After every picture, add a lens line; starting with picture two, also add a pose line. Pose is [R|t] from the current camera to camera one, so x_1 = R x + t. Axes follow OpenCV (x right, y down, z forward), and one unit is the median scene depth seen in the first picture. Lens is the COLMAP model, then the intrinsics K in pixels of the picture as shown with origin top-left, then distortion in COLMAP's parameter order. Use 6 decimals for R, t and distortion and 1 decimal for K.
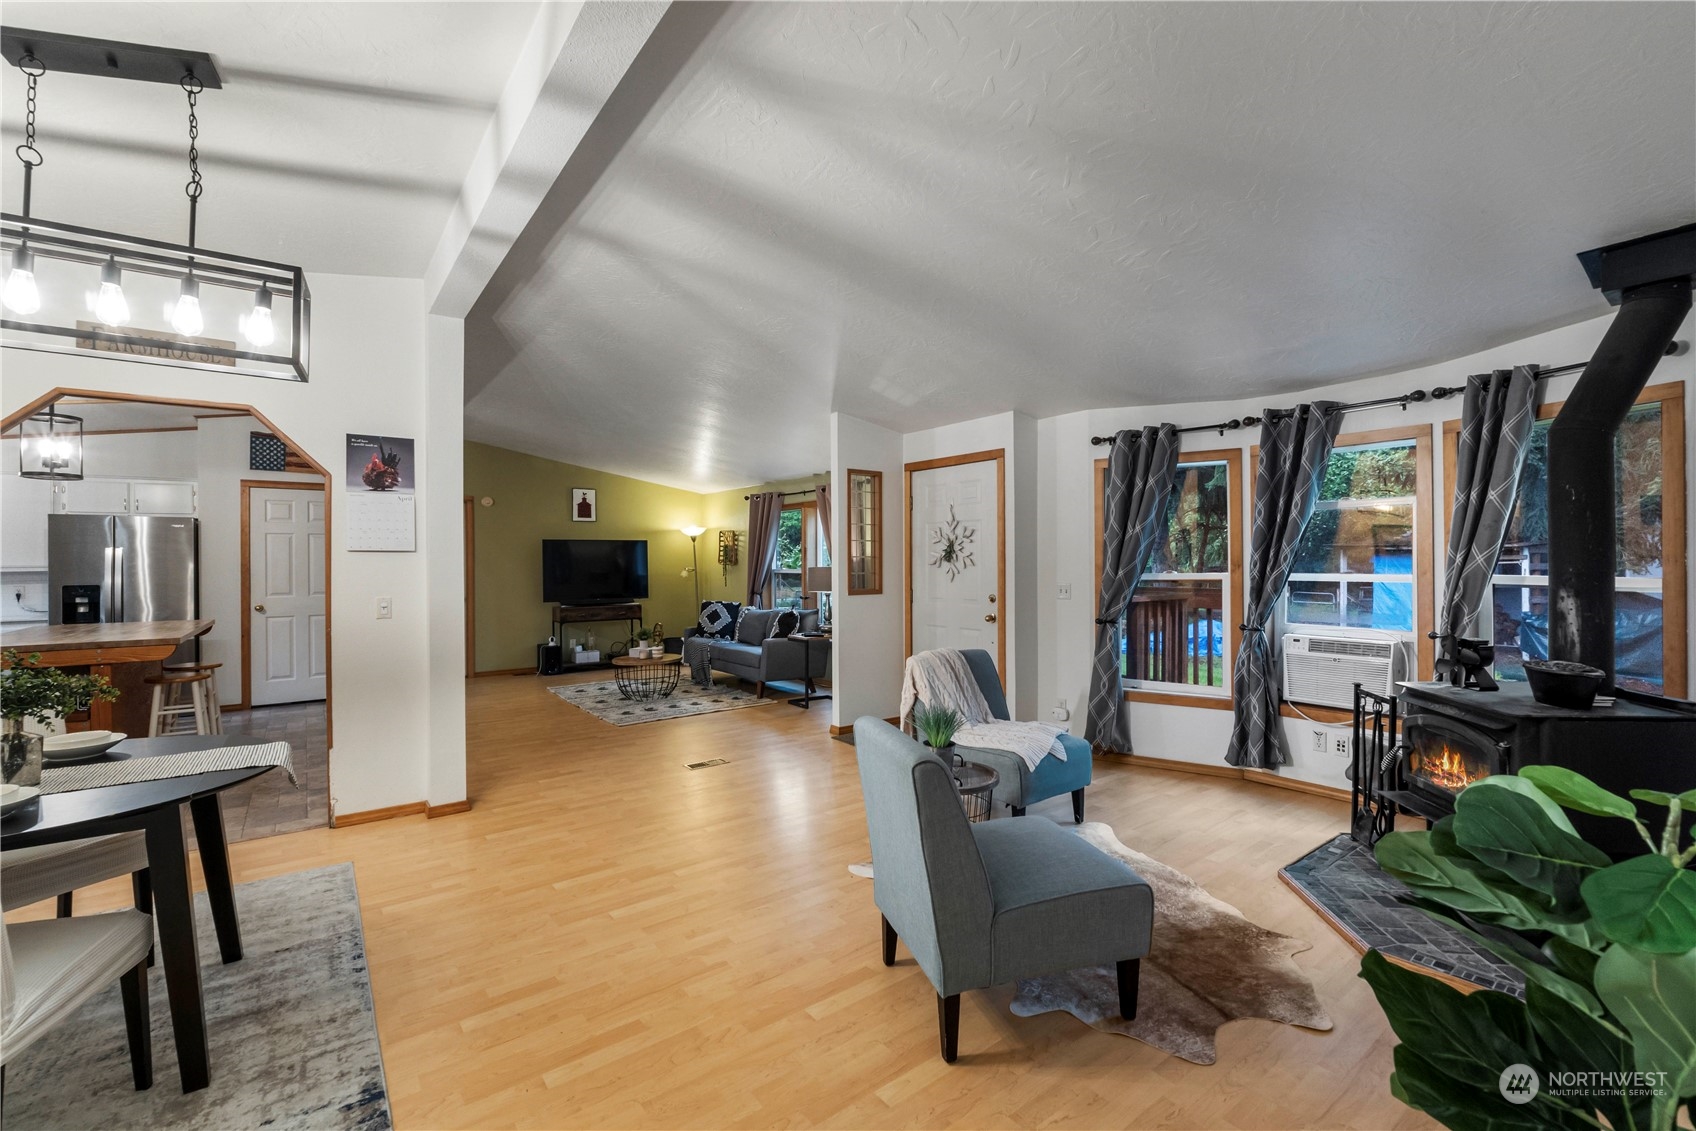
lens RADIAL K [[733.3, 0, 848.4], [0, 733.3, 560.8], [0, 0, 1]] dist [-0.004710, -0.000734]
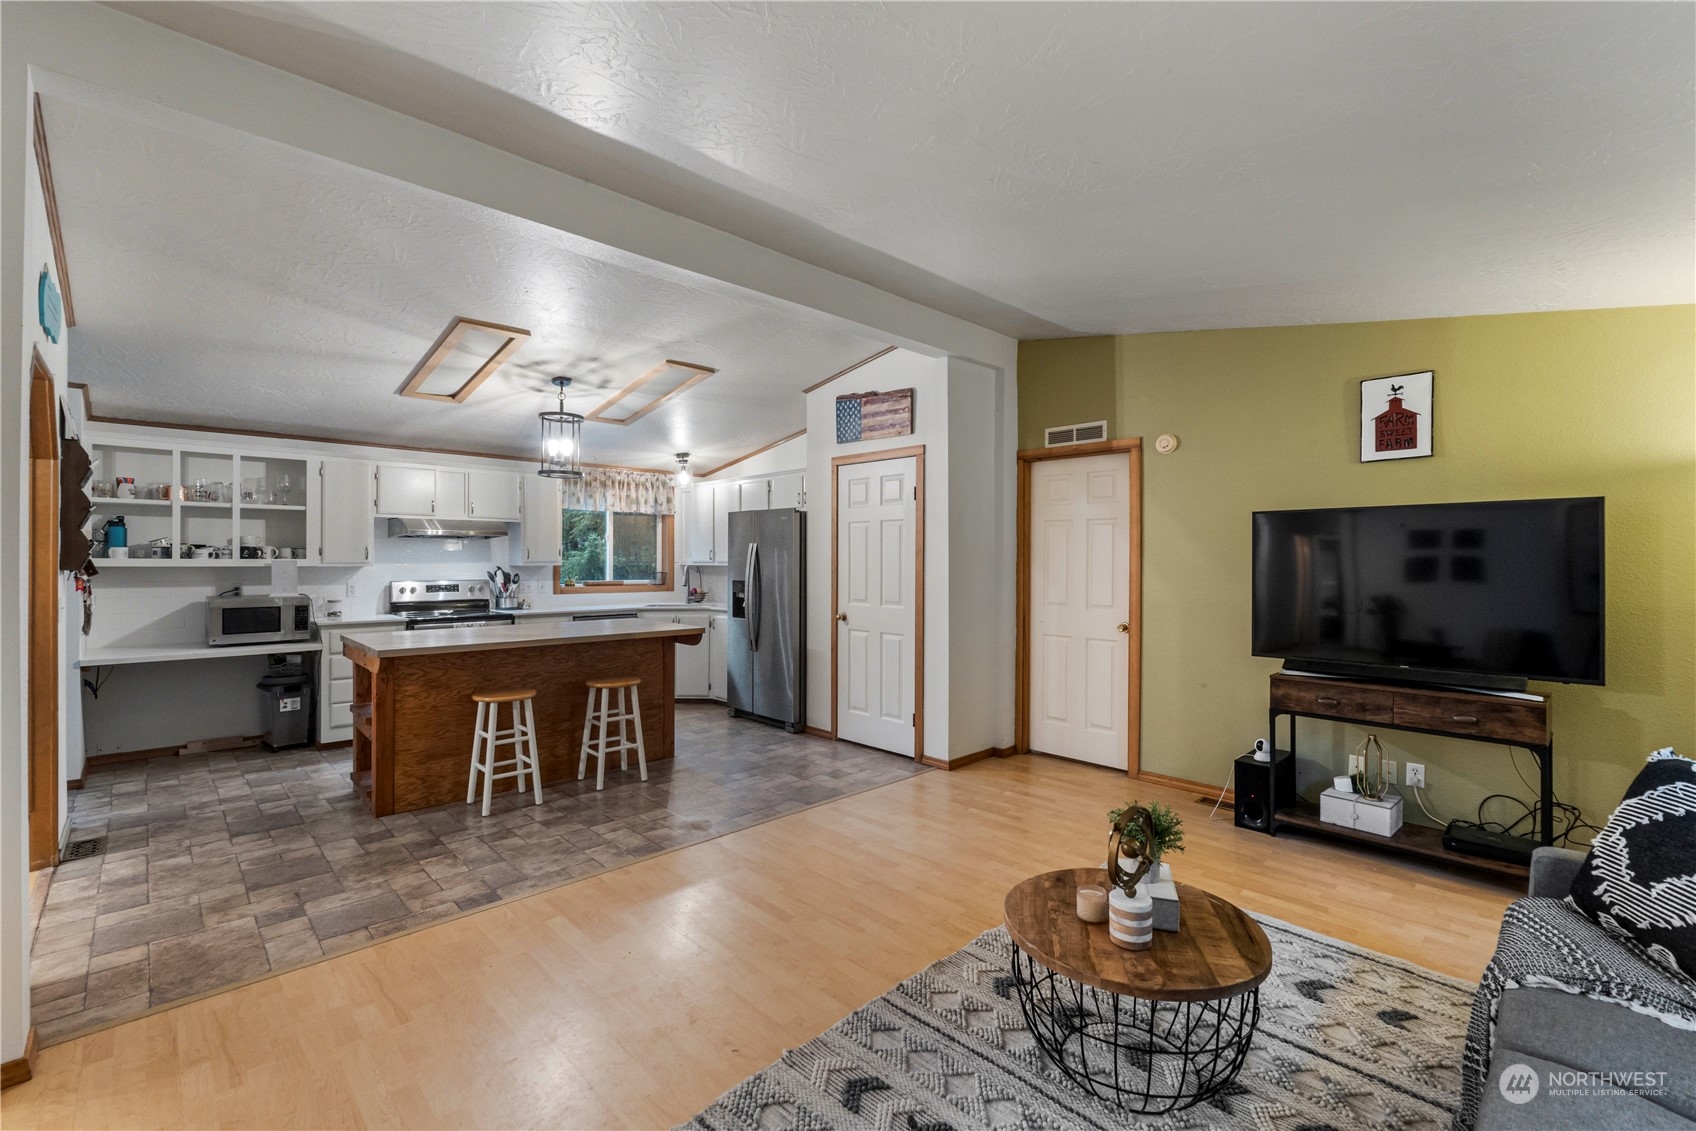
lens RADIAL K [[733.3, 0, 848.4], [0, 733.3, 560.8], [0, 0, 1]] dist [-0.004710, -0.000734]
pose [[0.120187, 0.009713, -0.992704, -0.017054], [-0.003649, 0.999950, 0.009342, -0.004581], [0.992745, 0.002499, 0.120217, 1.097344]]
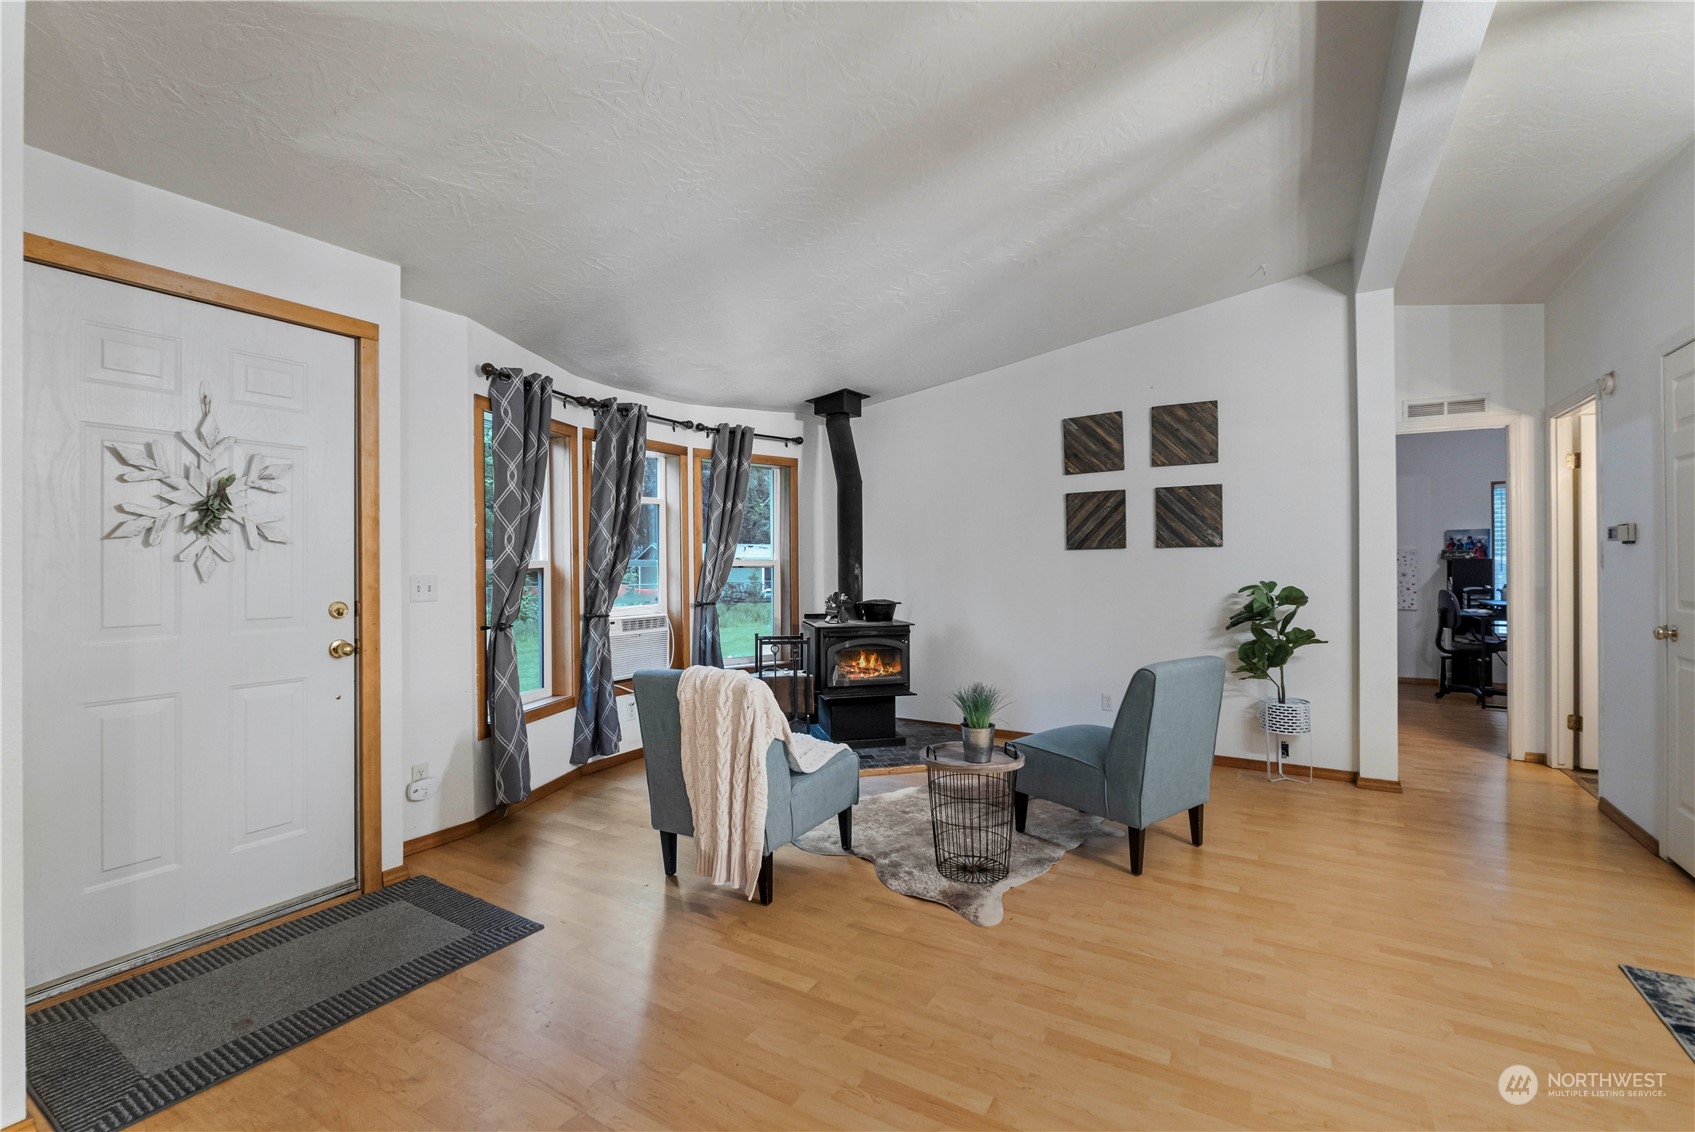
lens RADIAL K [[747.4, 0, 856.5], [0, 747.4, 561.5], [0, 0, 1]] dist [-0.002137, -0.000303]
pose [[-0.385641, 0.010655, 0.922587, -0.390694], [0.005941, 0.999941, -0.009065, 0.024545], [-0.922630, 0.001985, -0.385681, 0.826324]]
